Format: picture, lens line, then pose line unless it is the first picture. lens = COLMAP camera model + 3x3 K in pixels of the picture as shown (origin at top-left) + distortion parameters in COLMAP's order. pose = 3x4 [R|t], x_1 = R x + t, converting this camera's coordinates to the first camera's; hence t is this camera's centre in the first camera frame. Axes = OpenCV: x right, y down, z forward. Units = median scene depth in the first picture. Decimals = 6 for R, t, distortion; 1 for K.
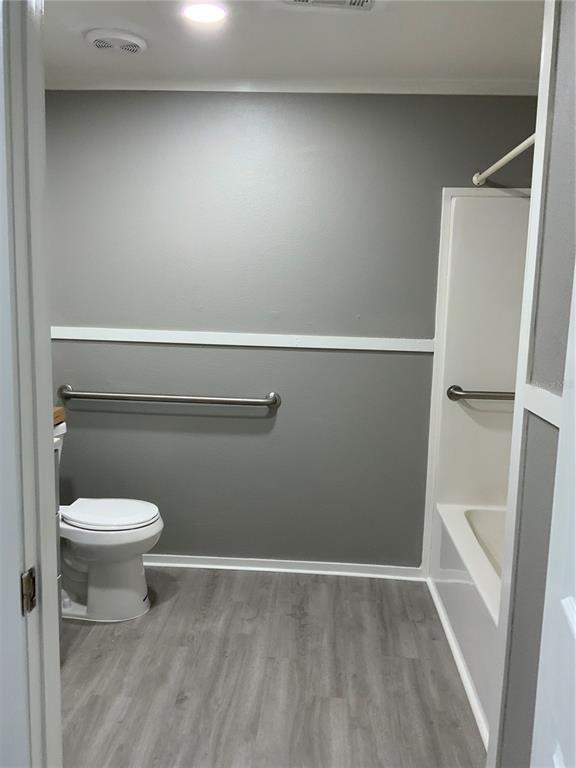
lens RADIAL K [[631.8, 0, 286.5], [0, 631.8, 381.8], [0, 0, 1]] dist [0.054530, -0.090064]
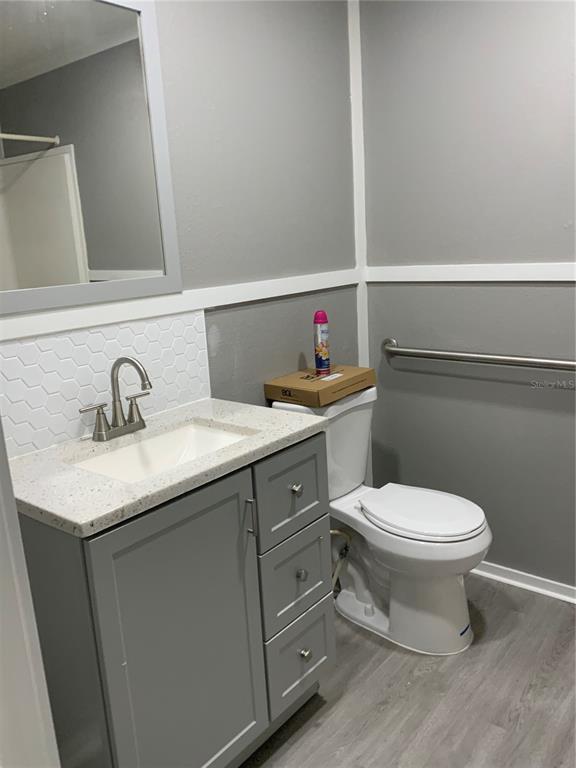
lens RADIAL K [[631.8, 0, 292.4], [0, 631.8, 381.9], [0, 0, 1]] dist [0.054530, -0.090064]
pose [[0.806965, 0.055122, -0.588022, 0.037728], [-0.003455, 0.996059, 0.088630, -0.013895], [0.590590, -0.069490, 0.803974, 0.317690]]
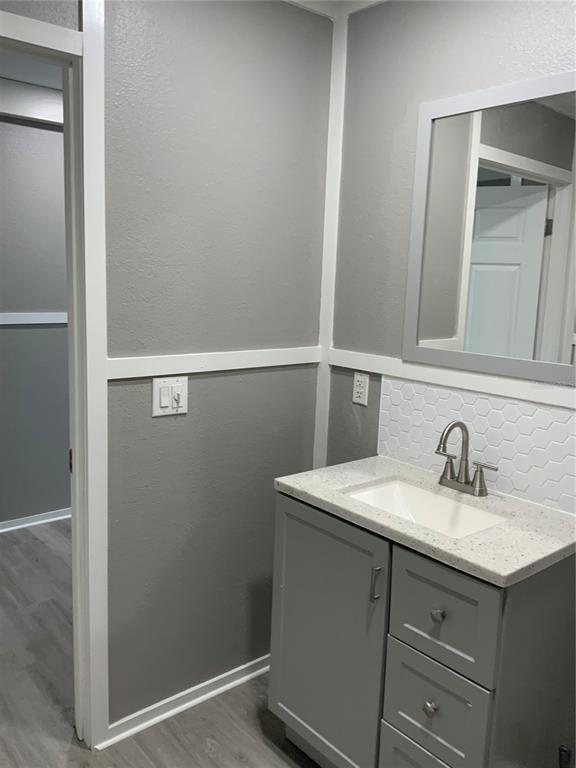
lens RADIAL K [[631.8, 0, 293.9], [0, 631.8, 379.8], [0, 0, 1]] dist [0.054530, -0.090064]
pose [[-0.725219, 0.045964, -0.686983, 0.163642], [-0.160449, 0.959017, 0.233544, -0.186196], [0.669562, 0.279597, -0.688122, 1.203621]]
